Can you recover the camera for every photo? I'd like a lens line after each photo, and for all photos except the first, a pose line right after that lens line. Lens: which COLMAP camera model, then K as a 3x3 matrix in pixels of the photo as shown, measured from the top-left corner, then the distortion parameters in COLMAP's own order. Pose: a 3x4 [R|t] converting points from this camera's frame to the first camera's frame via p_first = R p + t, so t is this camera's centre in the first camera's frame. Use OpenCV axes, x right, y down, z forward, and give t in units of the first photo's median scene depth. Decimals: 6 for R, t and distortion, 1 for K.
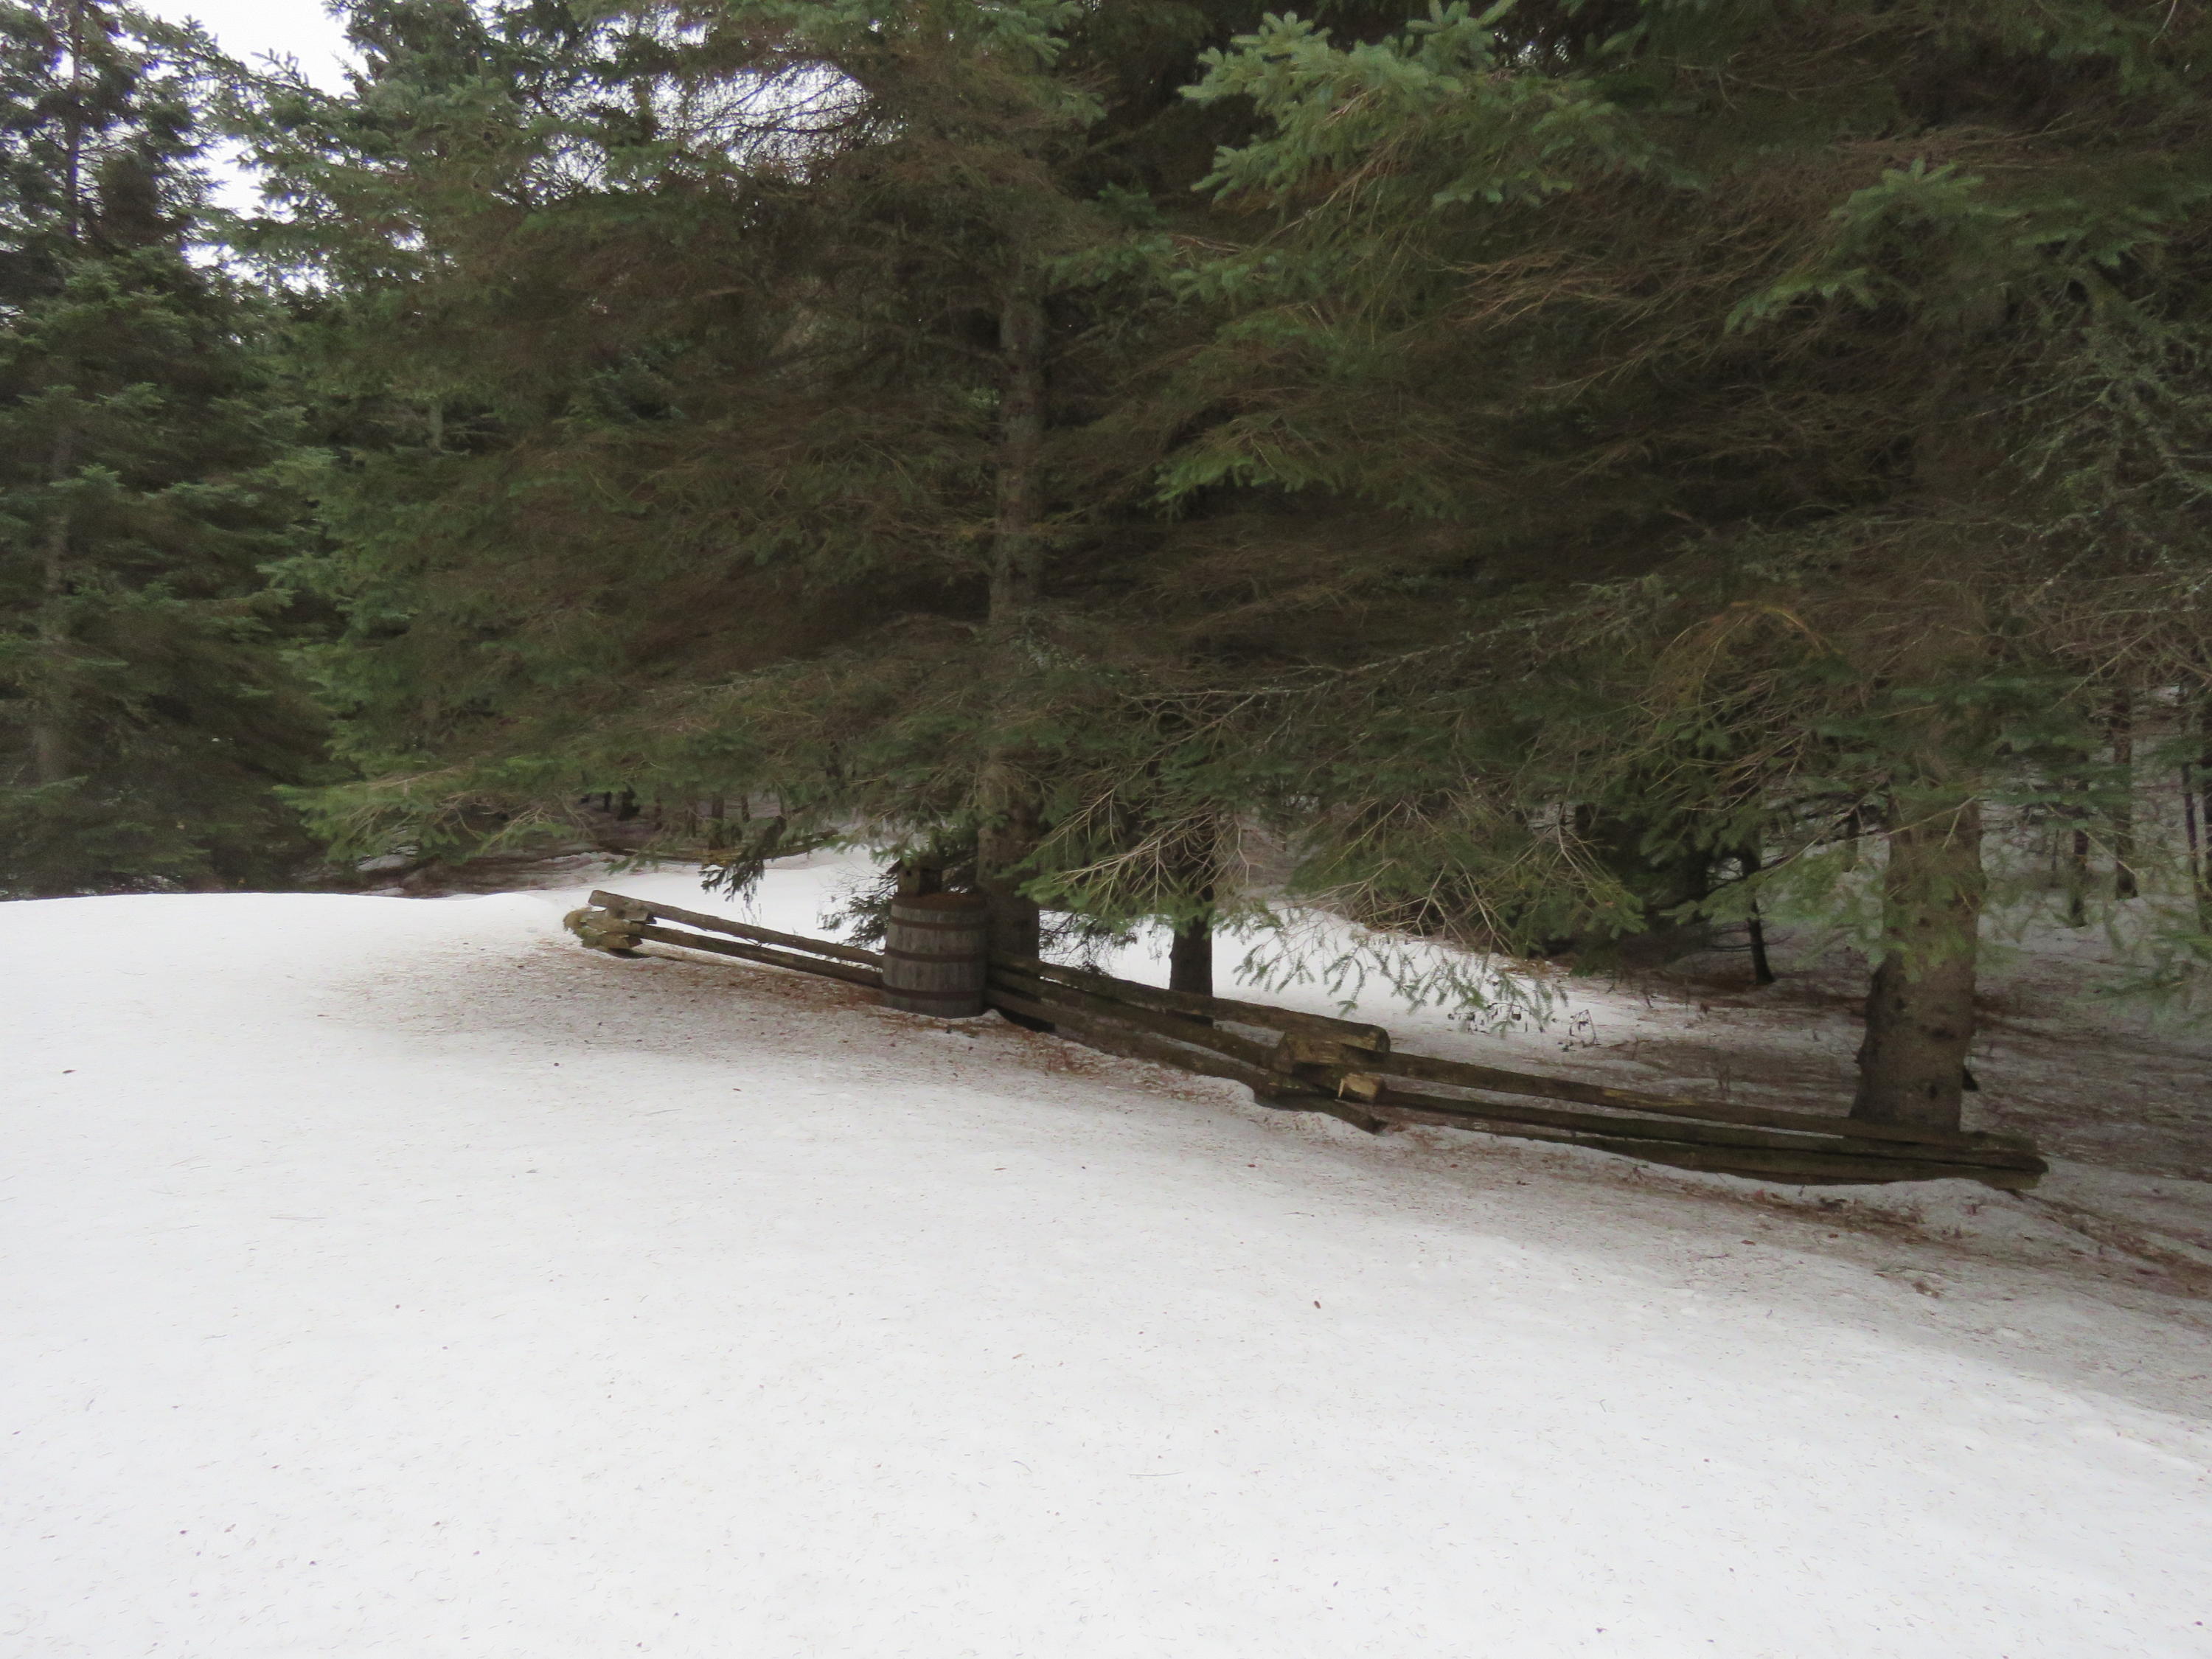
lens RADIAL K [[1386.6, 0, 1110.9], [0, 1386.6, 769.9], [0, 0, 1]] dist [-0.004184, -0.001257]
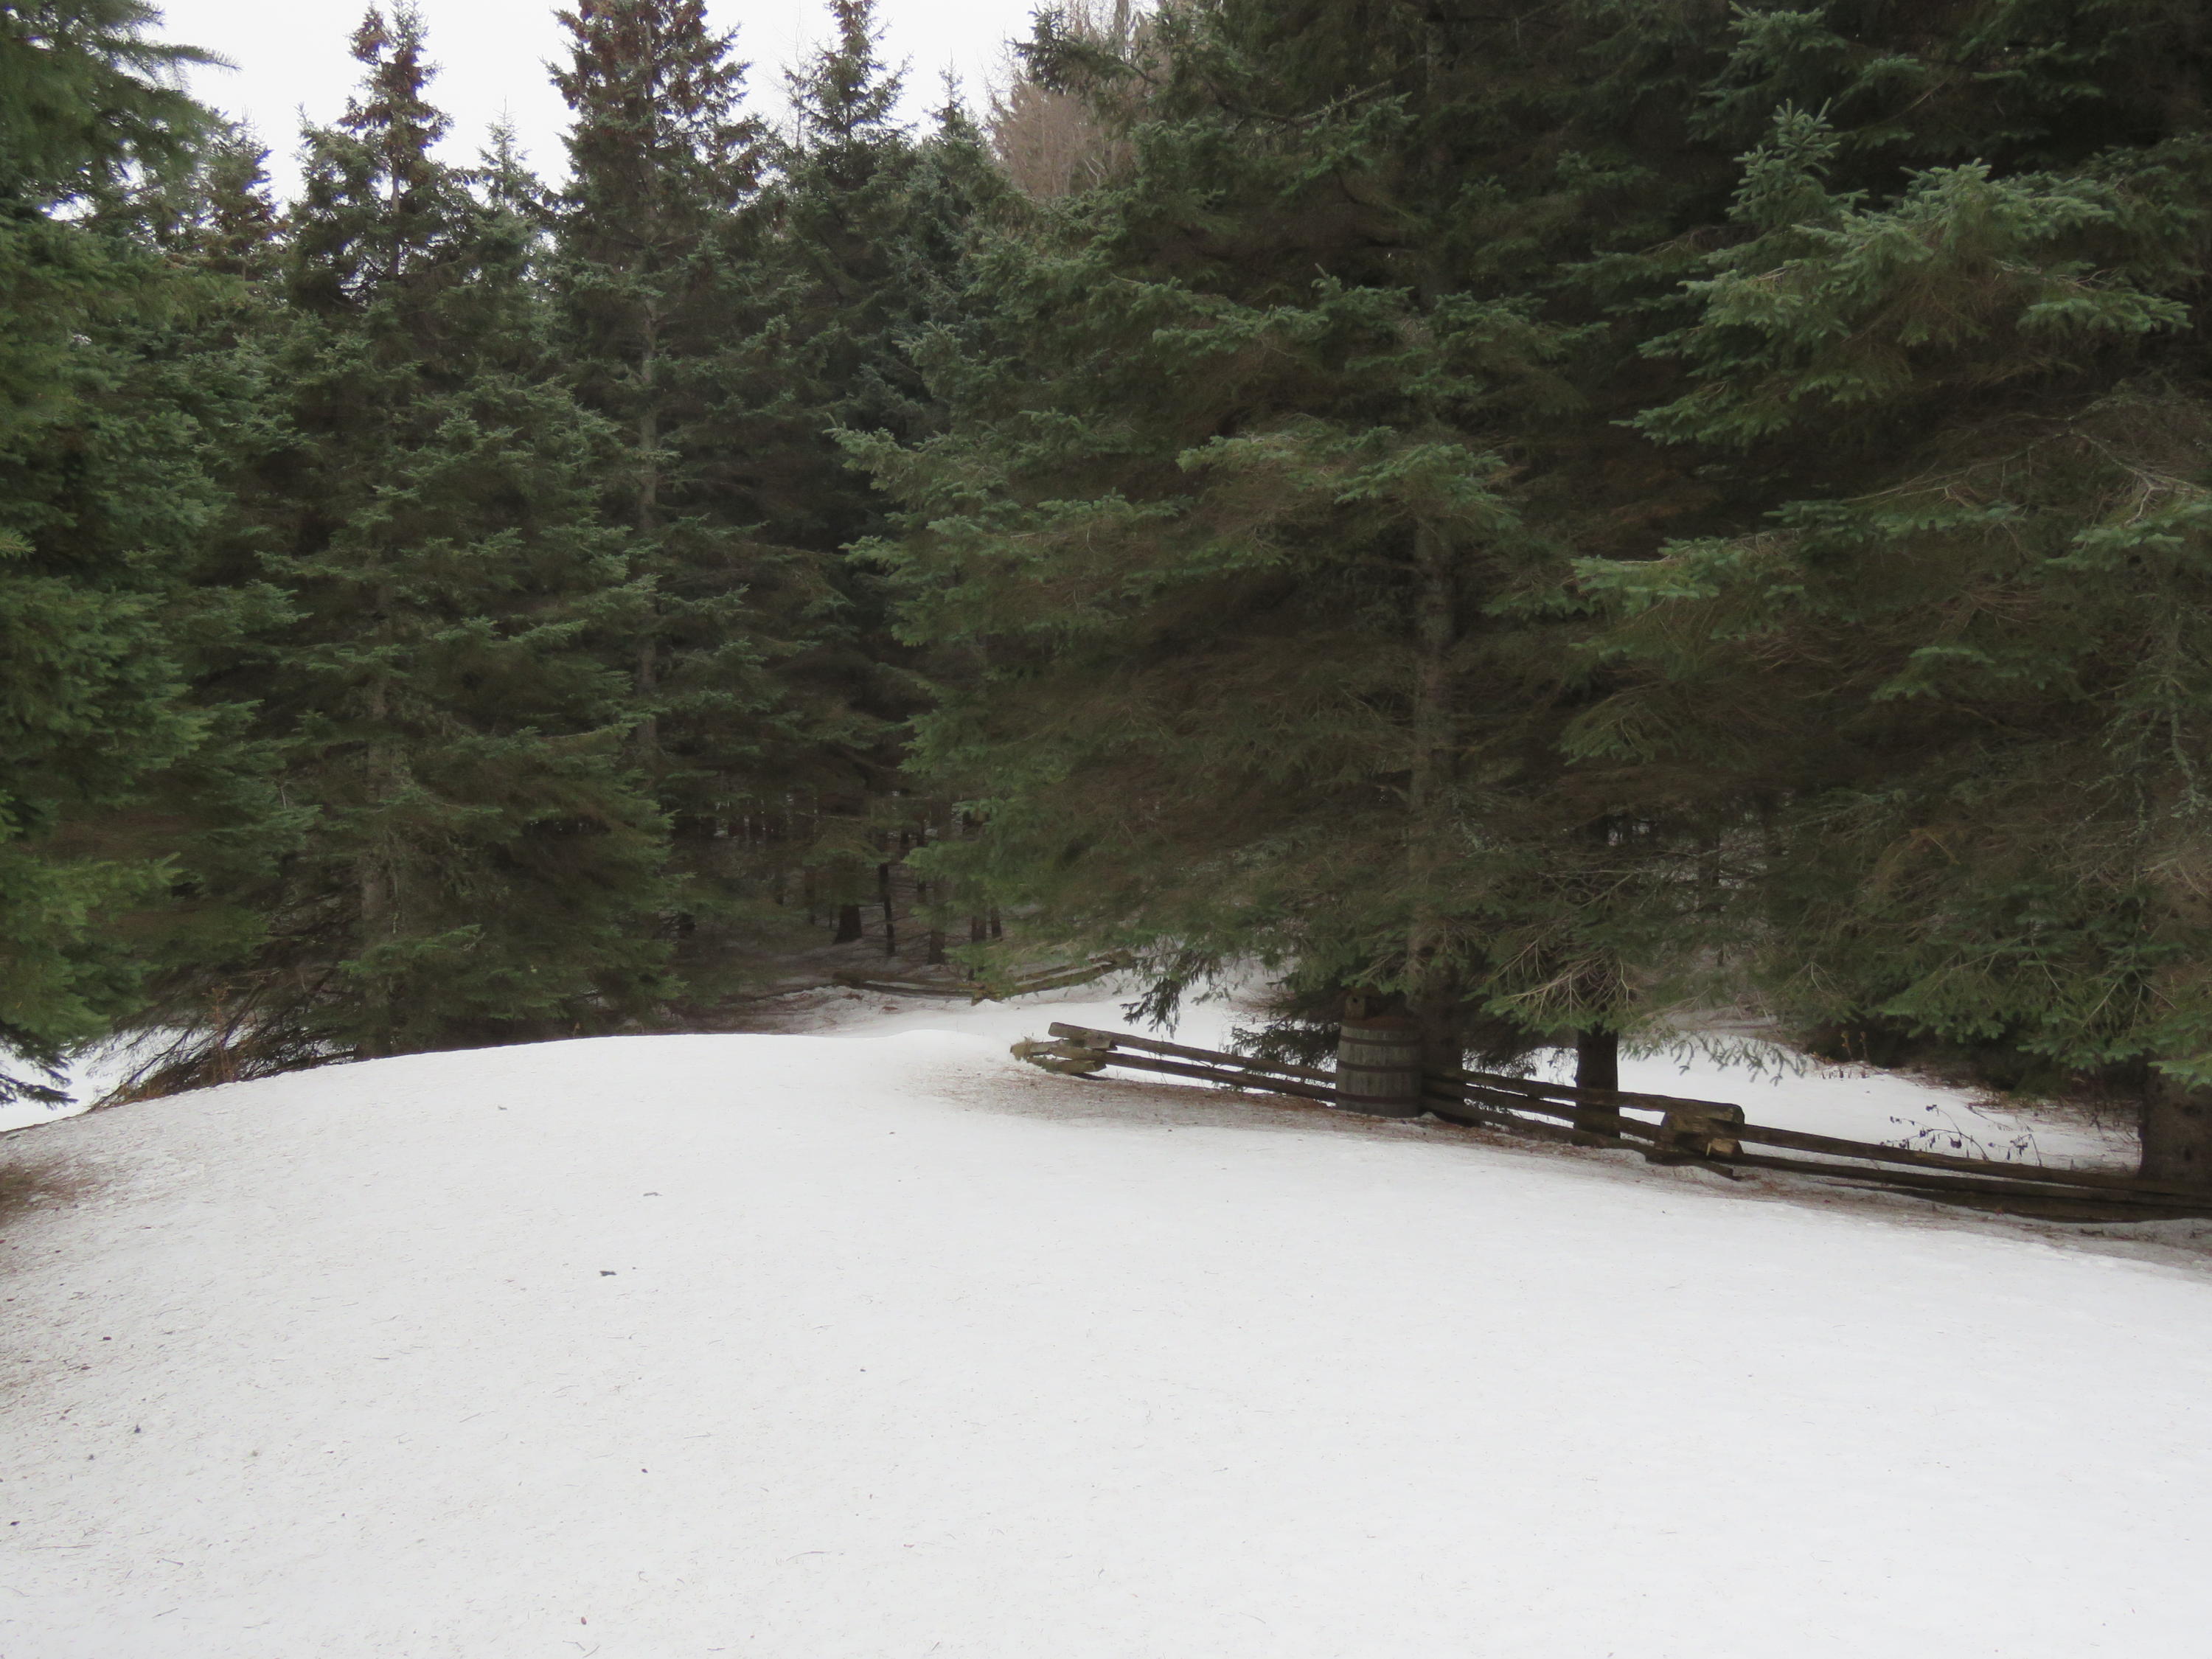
lens RADIAL K [[2355.7, 0, 1106.0], [0, 2355.7, 829.5], [0, 0, 1]] dist [0.004690, -0.021755]
pose [[0.989018, -0.030979, -0.144511, -0.072443], [0.030987, 0.999517, -0.002192, -0.094291], [0.144510, -0.002310, 0.989501, -1.307108]]
